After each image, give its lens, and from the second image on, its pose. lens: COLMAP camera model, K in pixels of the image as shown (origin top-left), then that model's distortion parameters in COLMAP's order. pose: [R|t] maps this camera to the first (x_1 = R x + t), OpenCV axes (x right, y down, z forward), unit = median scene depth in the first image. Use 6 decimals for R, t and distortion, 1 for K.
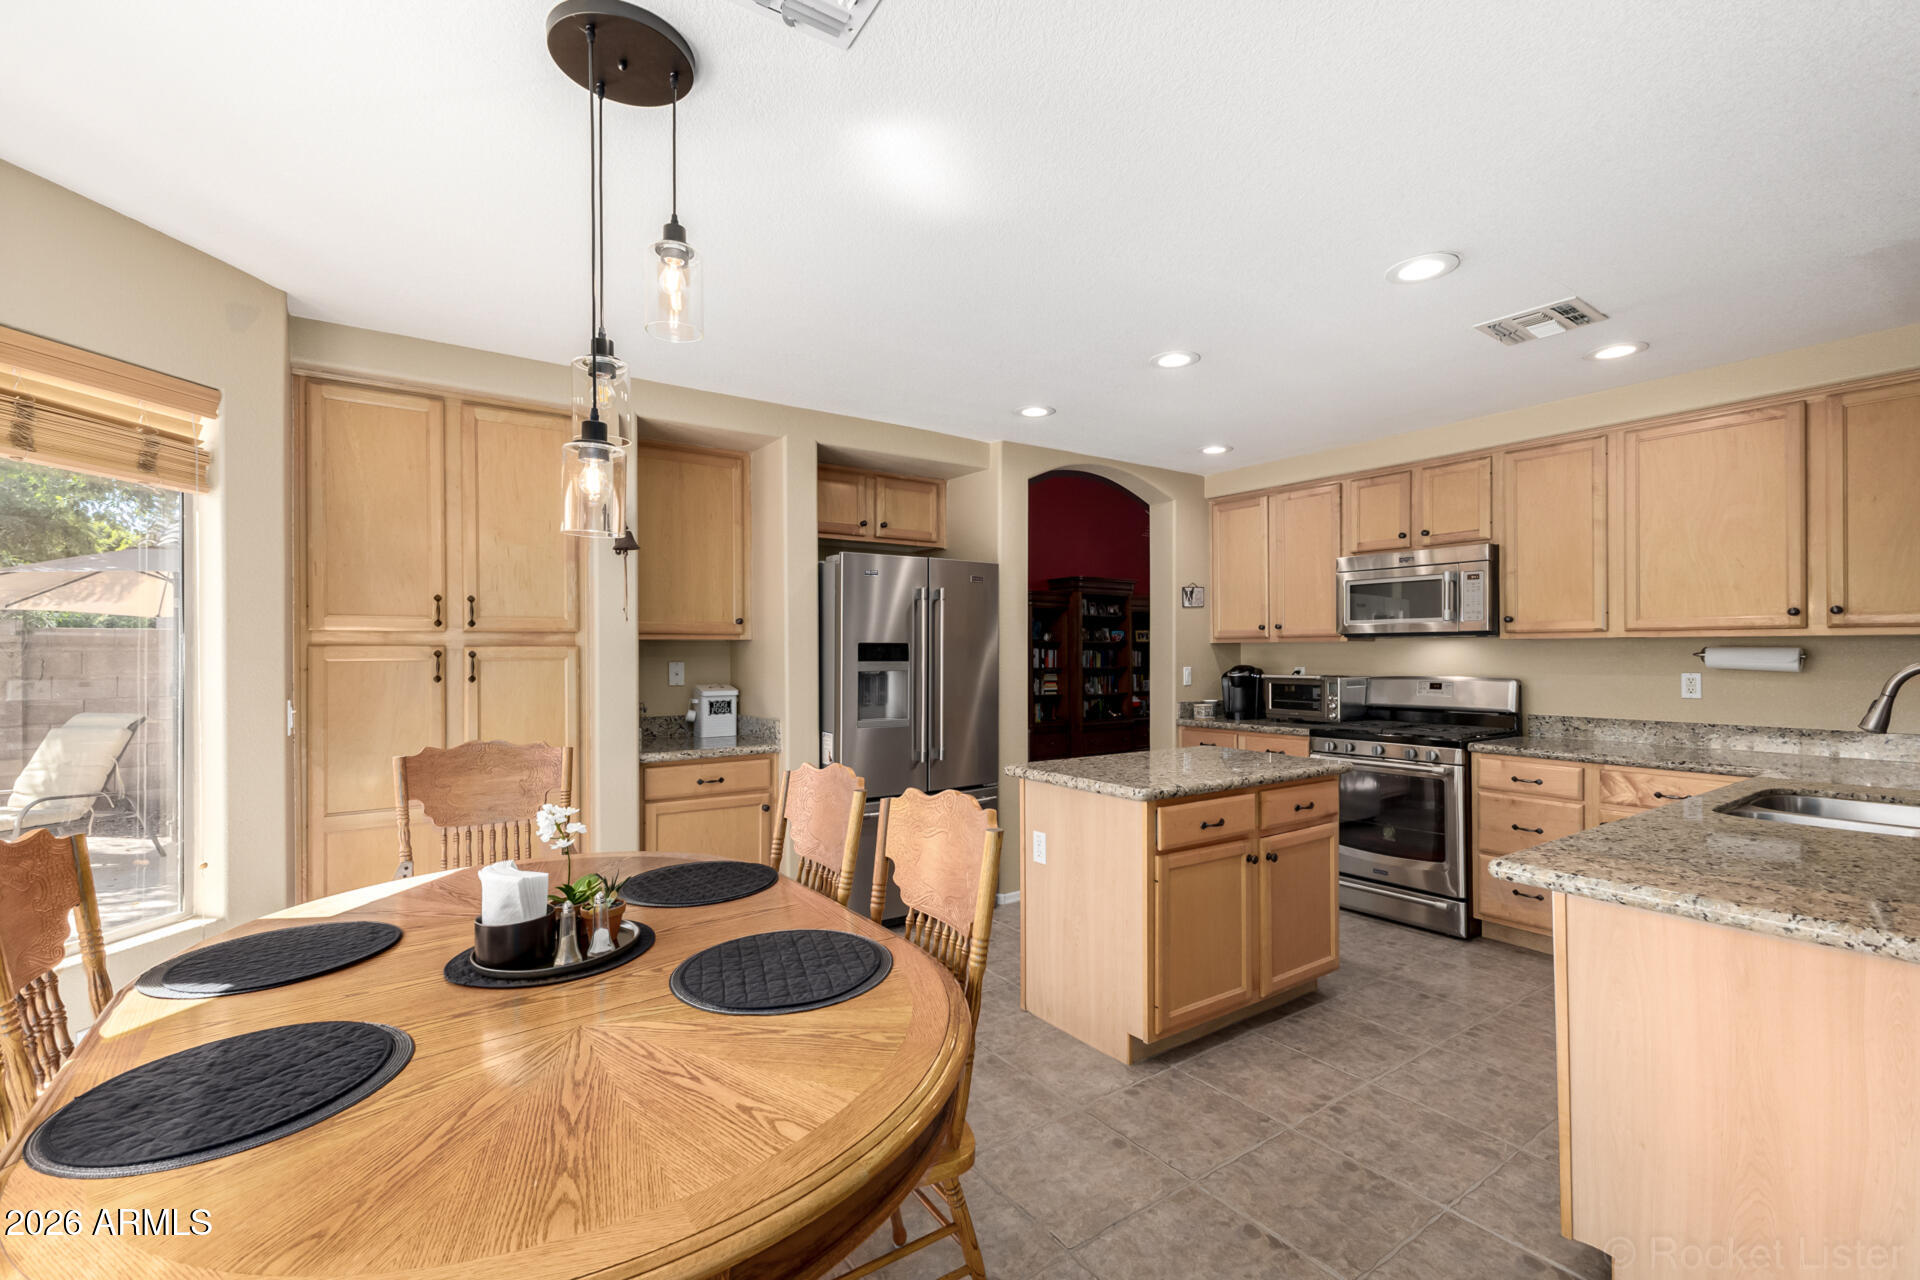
lens RADIAL K [[837.1, 0, 961.9], [0, 837.1, 646.6], [0, 0, 1]] dist [0.011609, -0.000832]
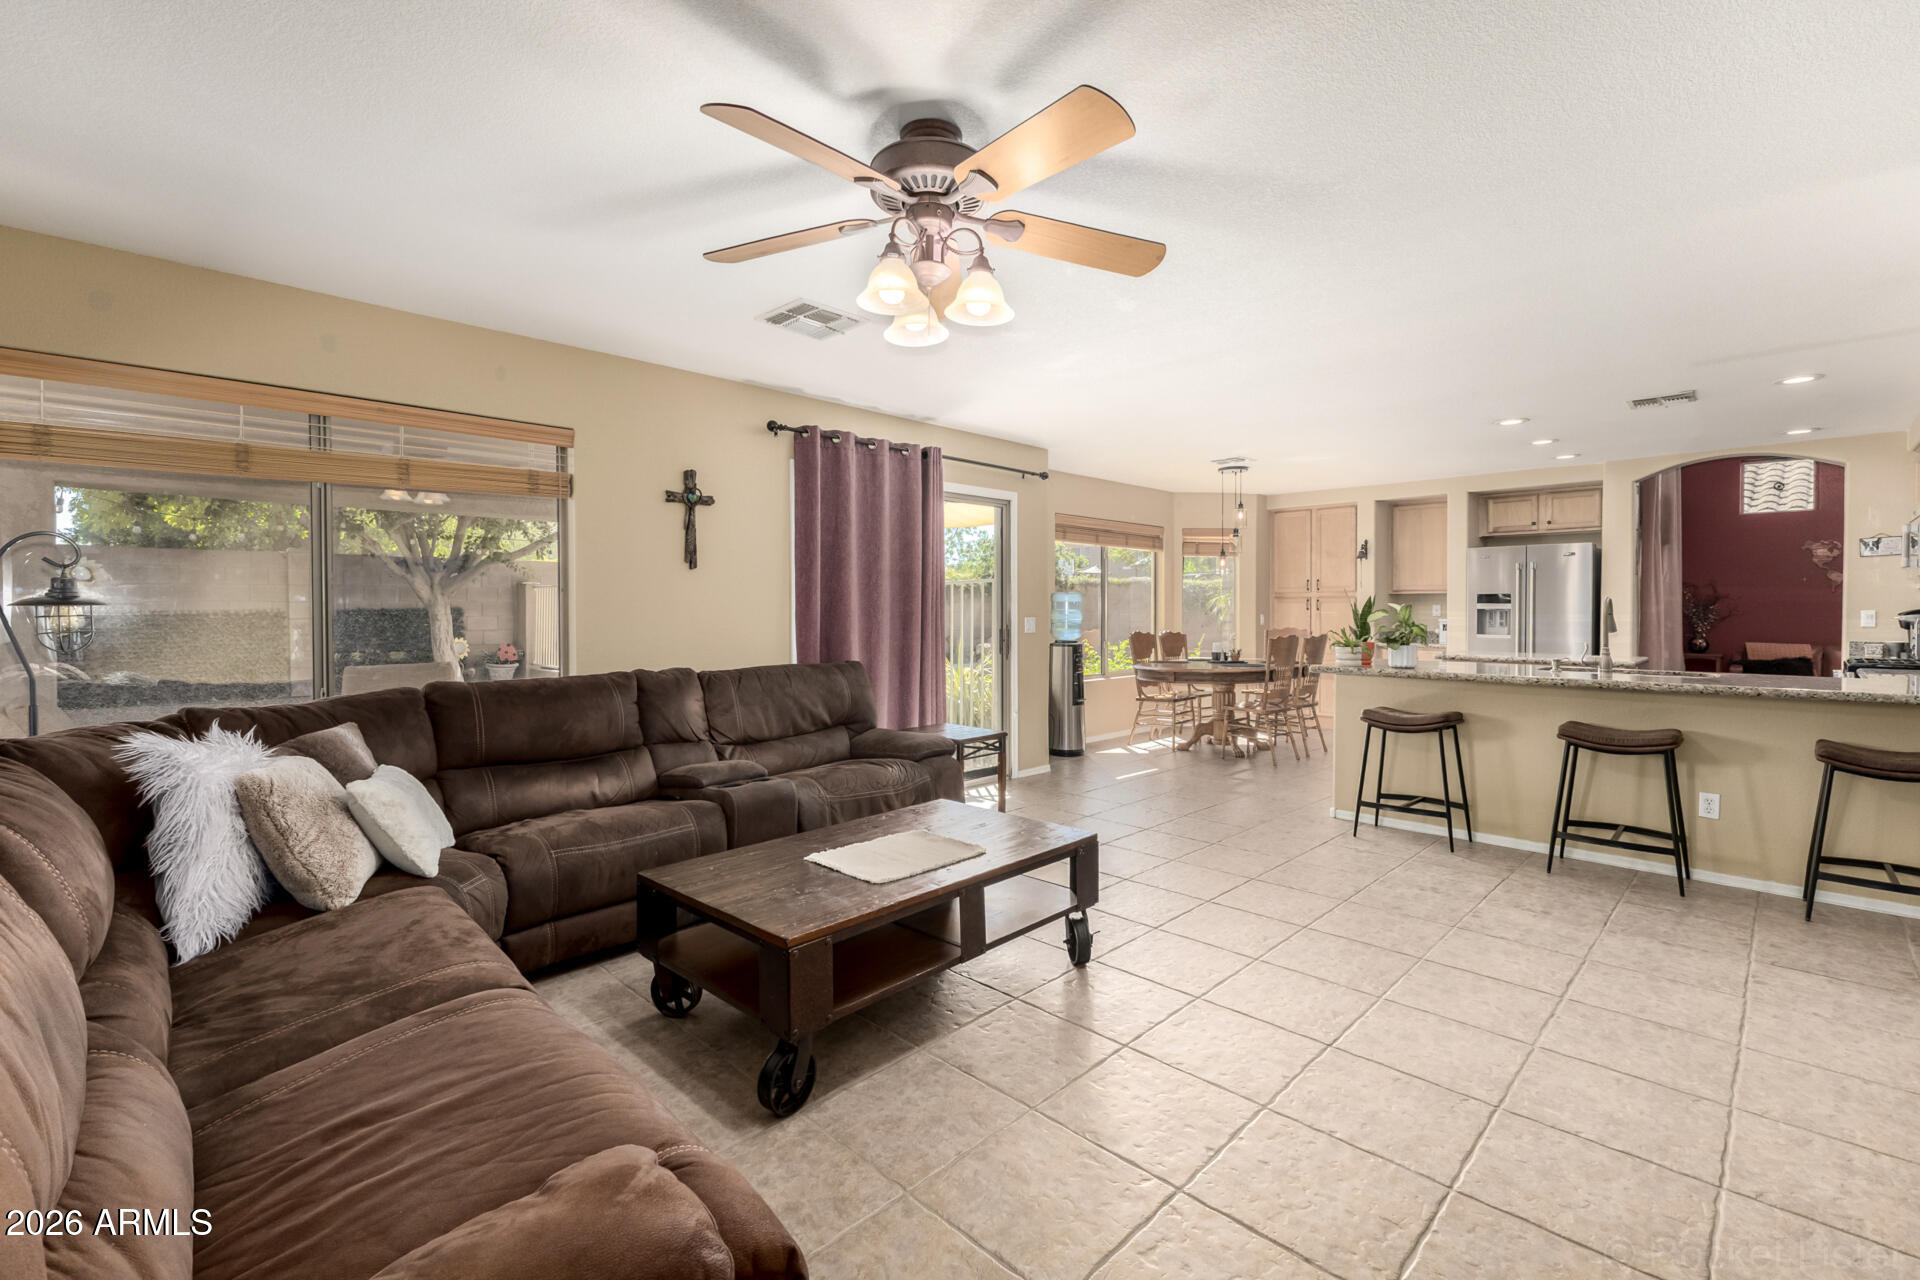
lens RADIAL K [[837.1, 0, 961.5], [0, 837.1, 623.1], [0, 0, 1]] dist [0.011609, -0.000832]
pose [[0.153468, 0.012661, -0.988073, 2.041437], [0.002535, 0.999910, 0.013206, 0.048252], [0.988150, -0.004531, 0.153422, -0.640250]]
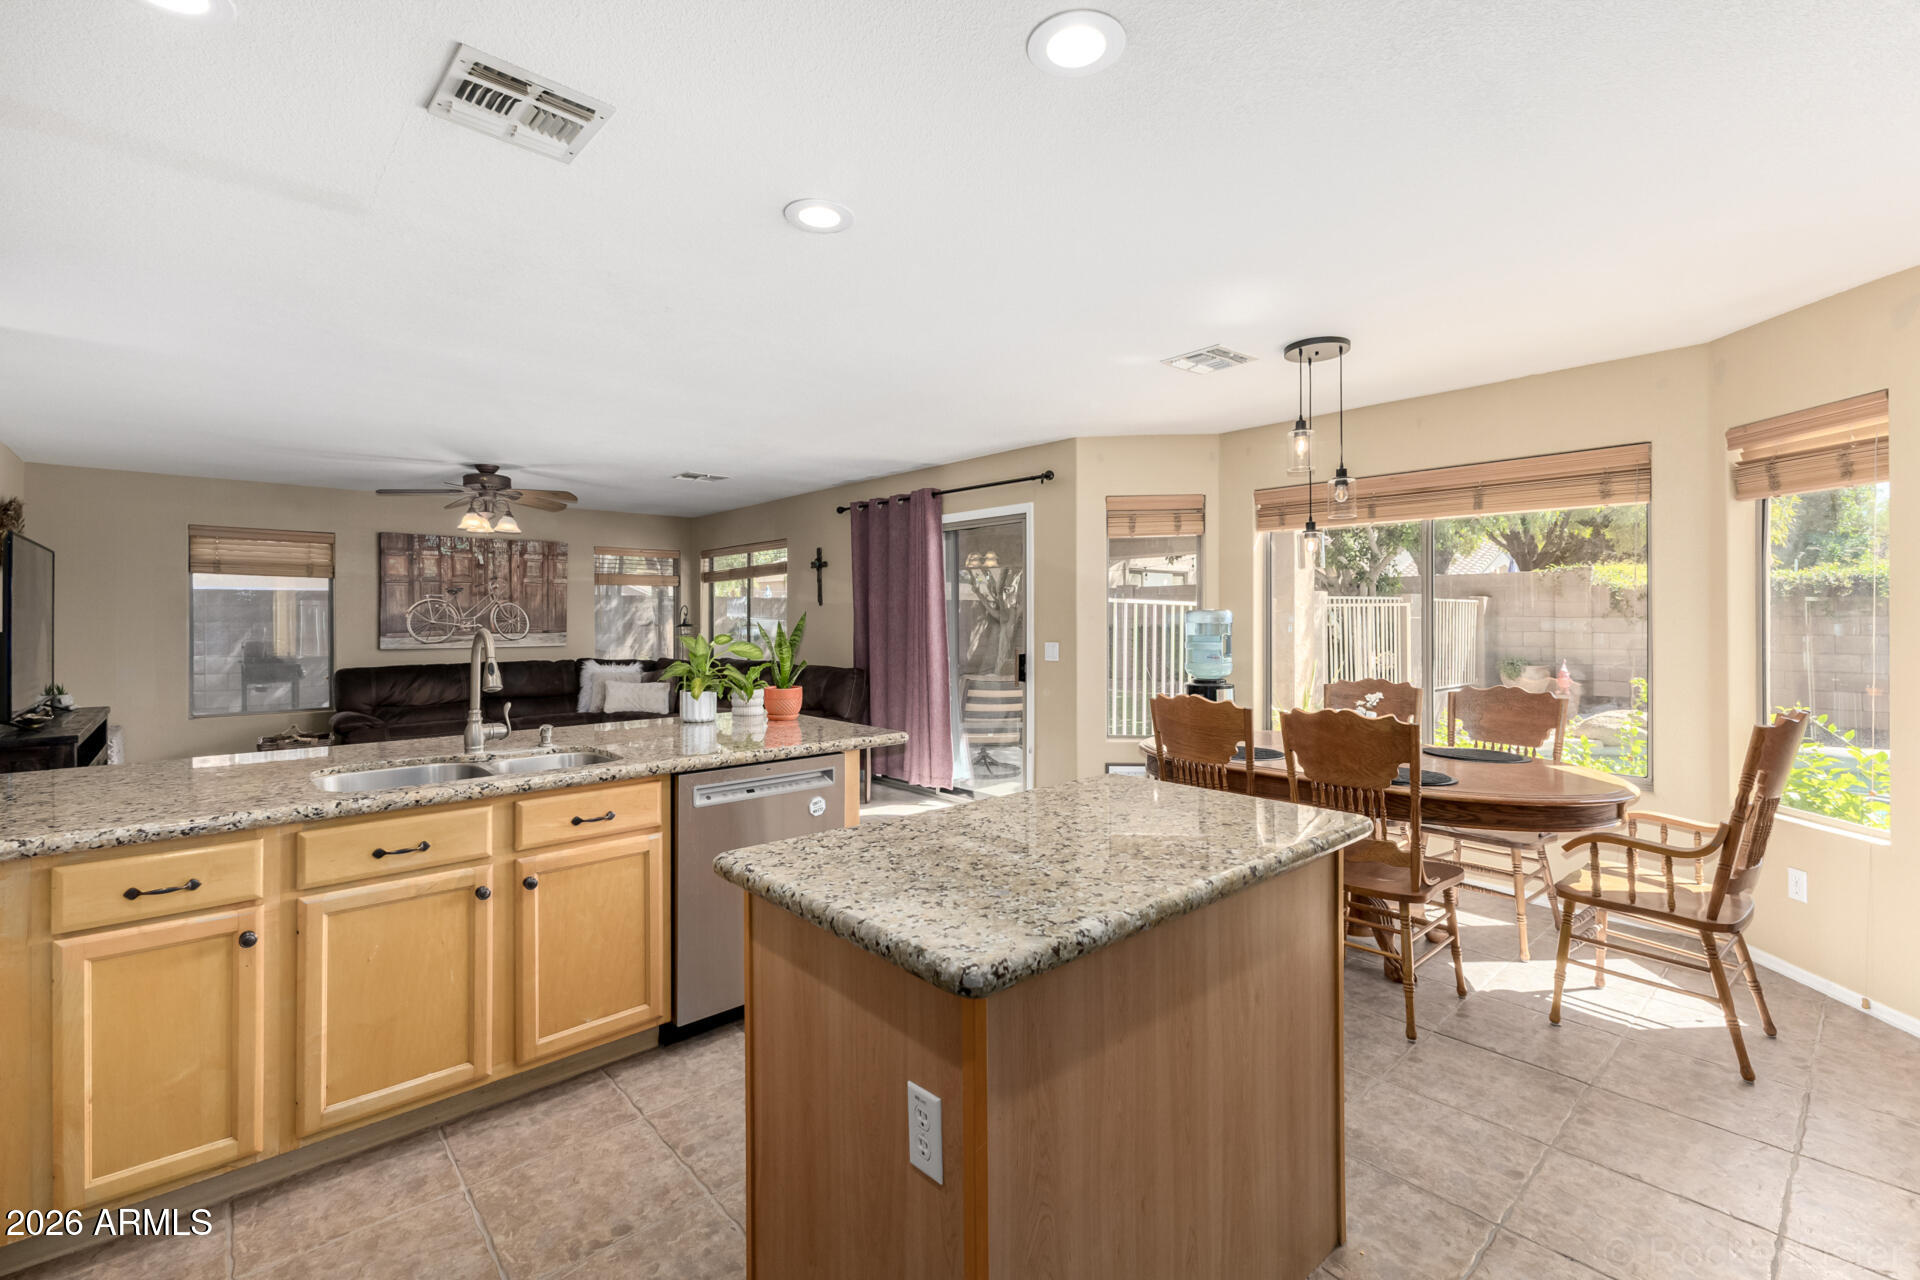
lens RADIAL K [[837.1, 0, 957.4], [0, 837.1, 619.5], [0, 0, 1]] dist [0.011609, -0.000832]
pose [[-0.995175, -0.003228, -0.098058, 0.388382], [-0.003107, 0.999994, -0.001388, 0.014259], [0.098062, -0.001077, -0.995180, 1.579545]]
